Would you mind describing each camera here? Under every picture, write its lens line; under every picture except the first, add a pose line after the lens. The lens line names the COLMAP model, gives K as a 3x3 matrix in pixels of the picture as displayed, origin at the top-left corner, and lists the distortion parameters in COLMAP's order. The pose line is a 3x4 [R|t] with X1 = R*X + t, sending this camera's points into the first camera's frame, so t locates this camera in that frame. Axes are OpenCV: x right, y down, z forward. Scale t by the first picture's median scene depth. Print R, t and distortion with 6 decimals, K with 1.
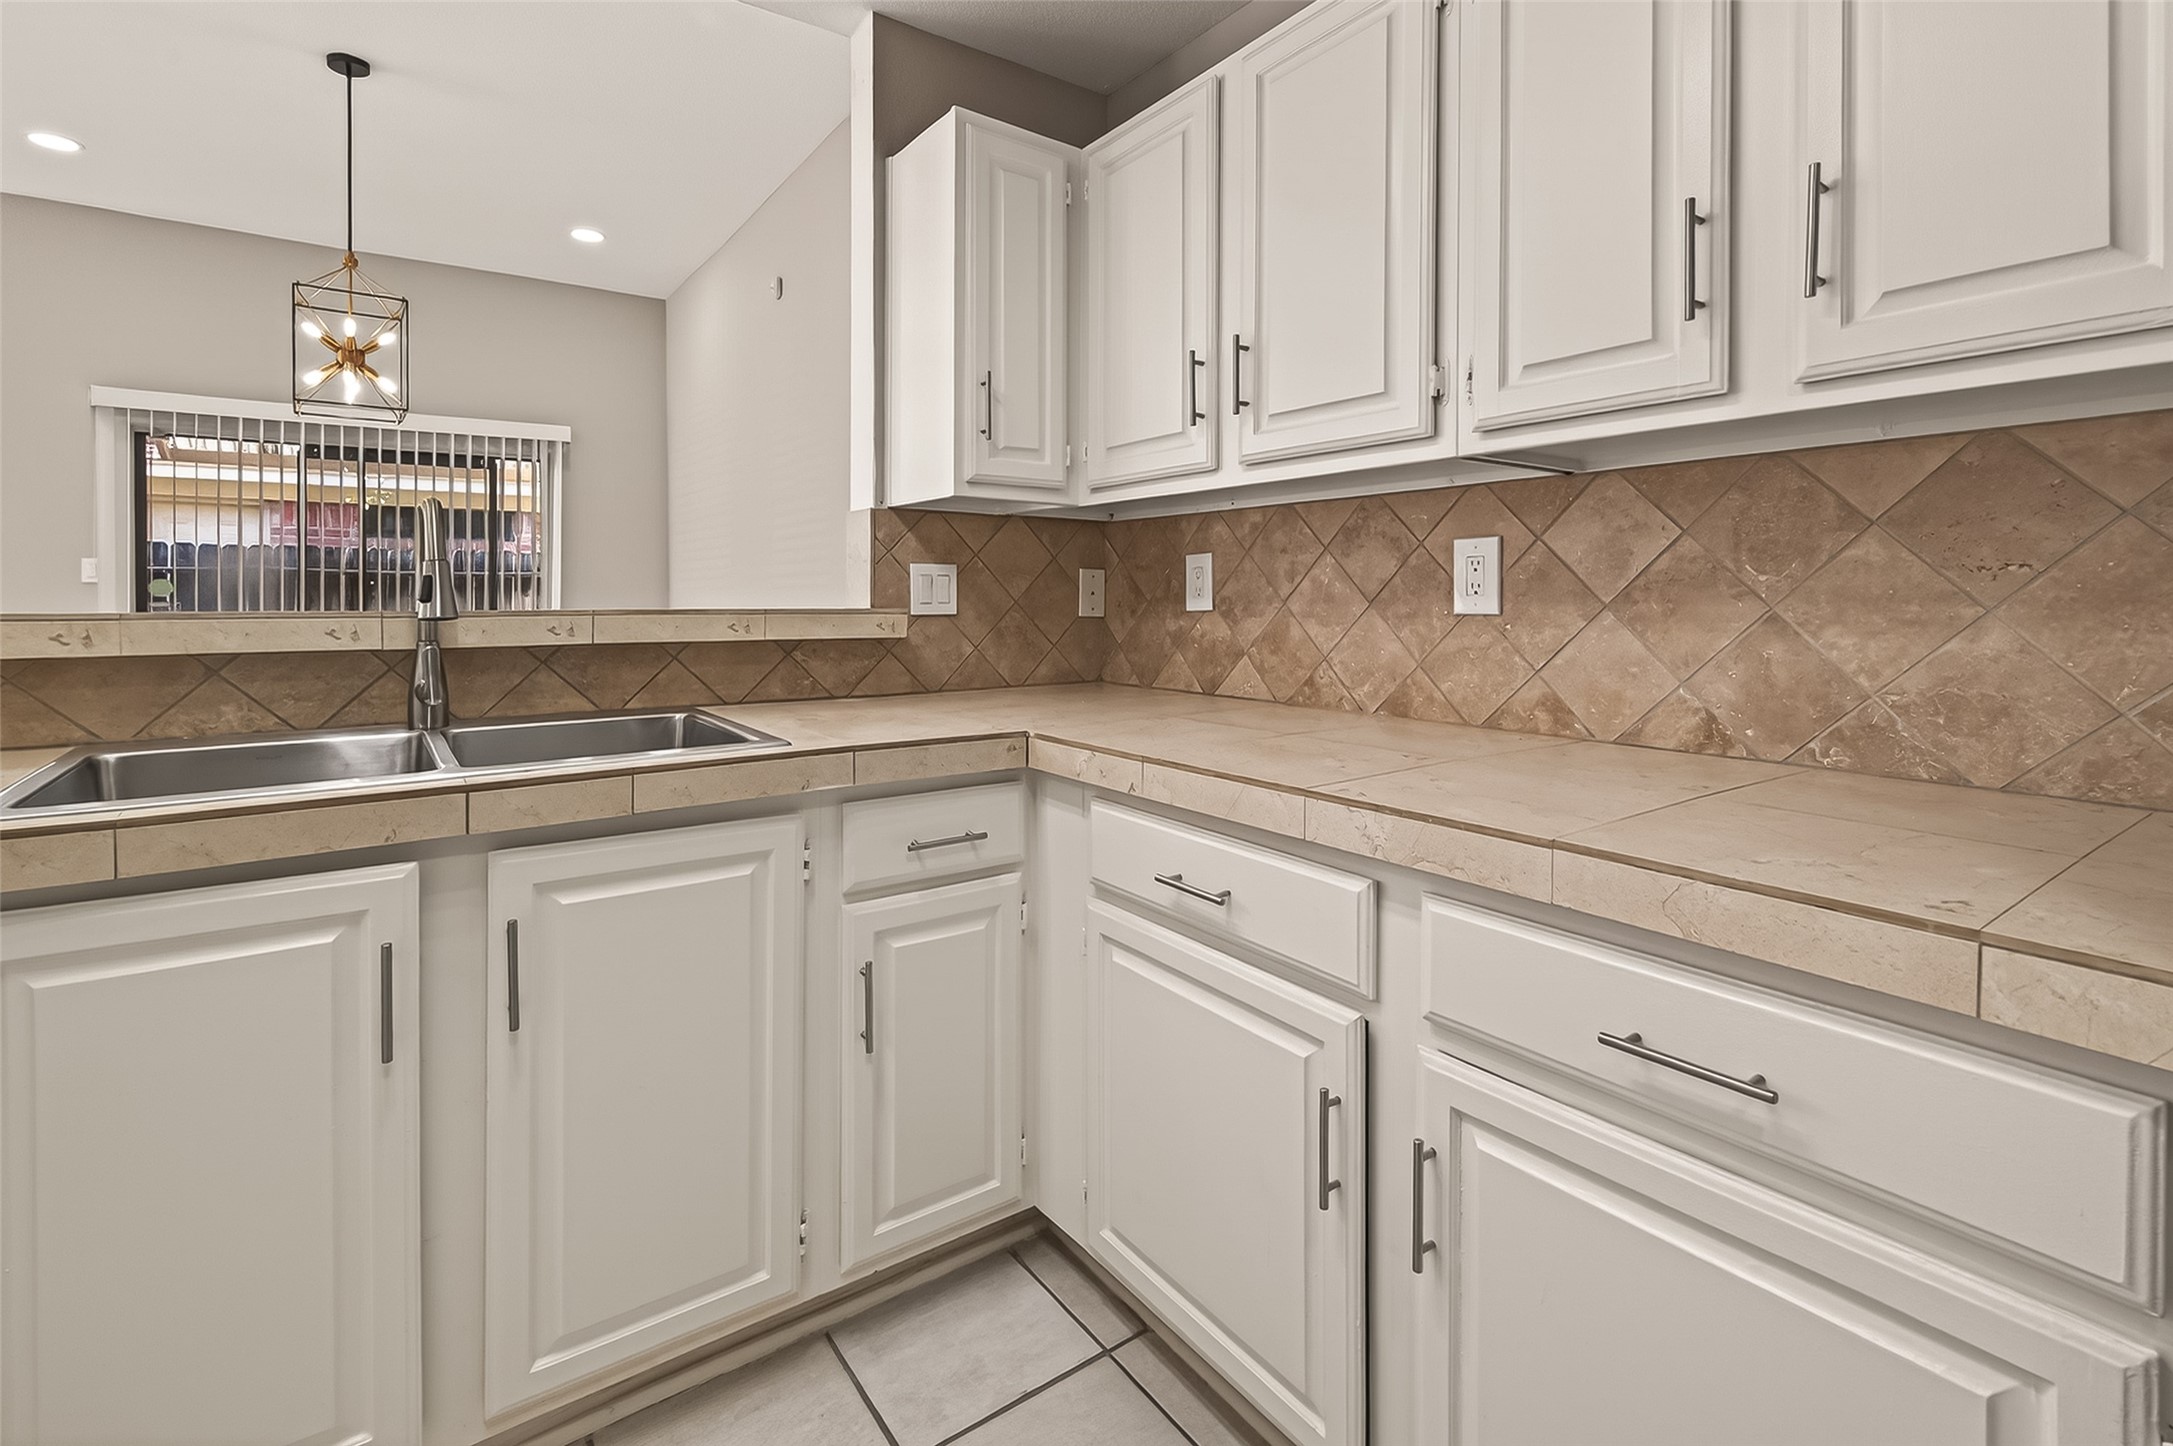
lens RADIAL K [[996.8, 0, 1116.8], [0, 996.8, 602.7], [0, 0, 1]] dist [0.005536, -0.002885]
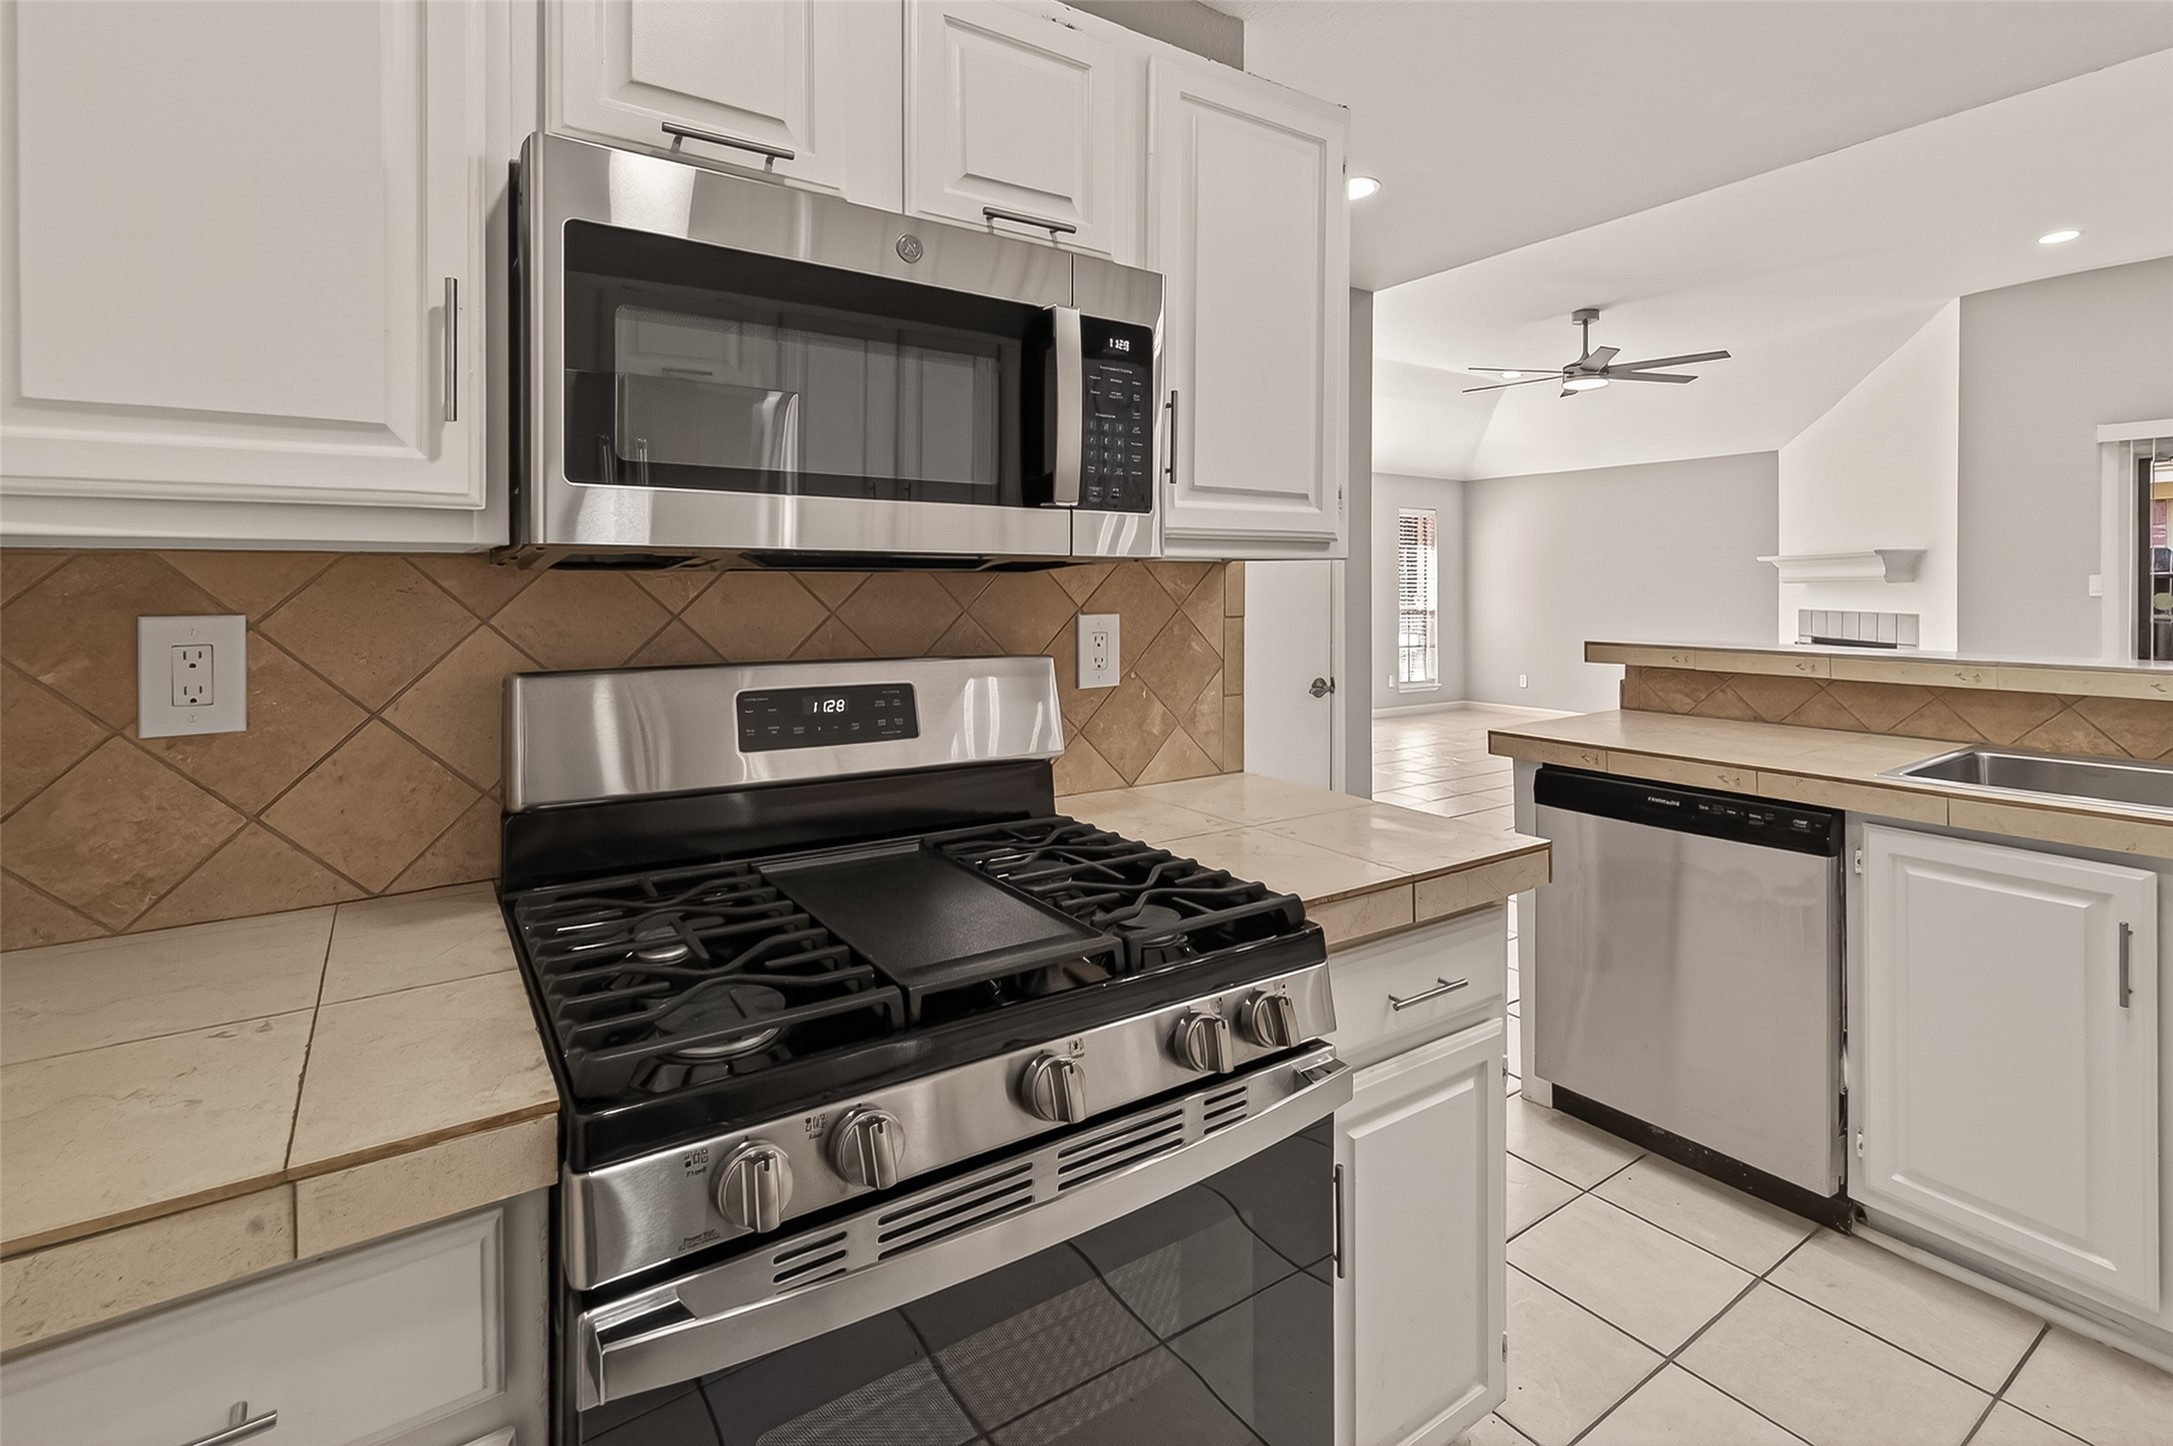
lens RADIAL K [[996.8, 0, 1034.2], [0, 996.8, 596.5], [0, 0, 1]] dist [0.005536, -0.002885]
pose [[-0.090314, 0.013374, -0.995823, 0.524936], [0.004133, 0.999906, 0.013054, -0.092436], [0.995905, -0.002937, -0.090361, -0.261197]]
